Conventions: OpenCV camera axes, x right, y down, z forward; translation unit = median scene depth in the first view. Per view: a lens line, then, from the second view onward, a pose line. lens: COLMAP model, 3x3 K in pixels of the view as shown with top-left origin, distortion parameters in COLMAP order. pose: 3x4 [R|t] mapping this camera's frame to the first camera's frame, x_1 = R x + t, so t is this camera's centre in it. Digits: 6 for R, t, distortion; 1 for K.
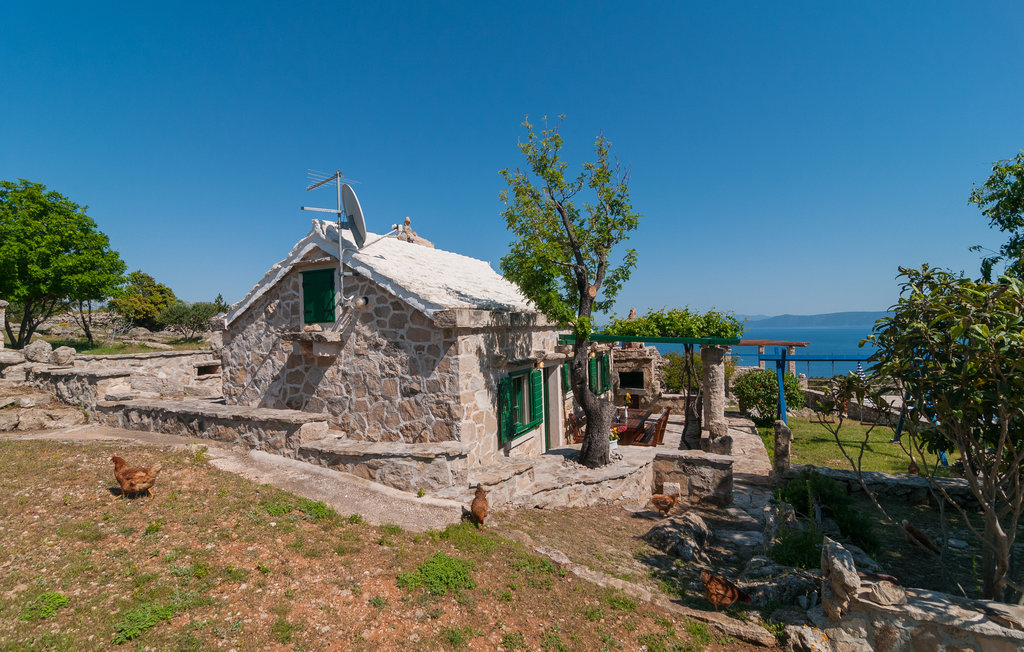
lens RADIAL K [[490.3, 0, 512.2], [0, 490.3, 329.5], [0, 0, 1]] dist [-0.000525, 0.000078]
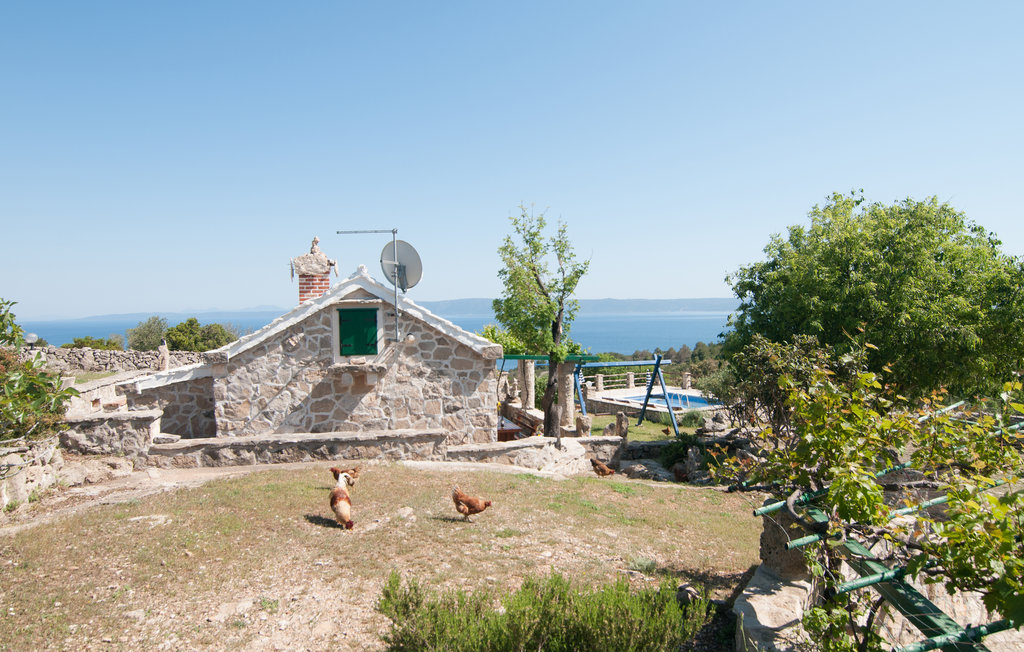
lens RADIAL K [[710.1, 0, 511.8], [0, 710.1, 323.9], [0, 0, 1]] dist [-0.001600, -0.001310]
pose [[0.788764, -0.002562, 0.614691, -1.185203], [-0.004197, 0.999946, 0.009553, -0.108964], [-0.614682, -0.010115, 0.788710, -0.531160]]
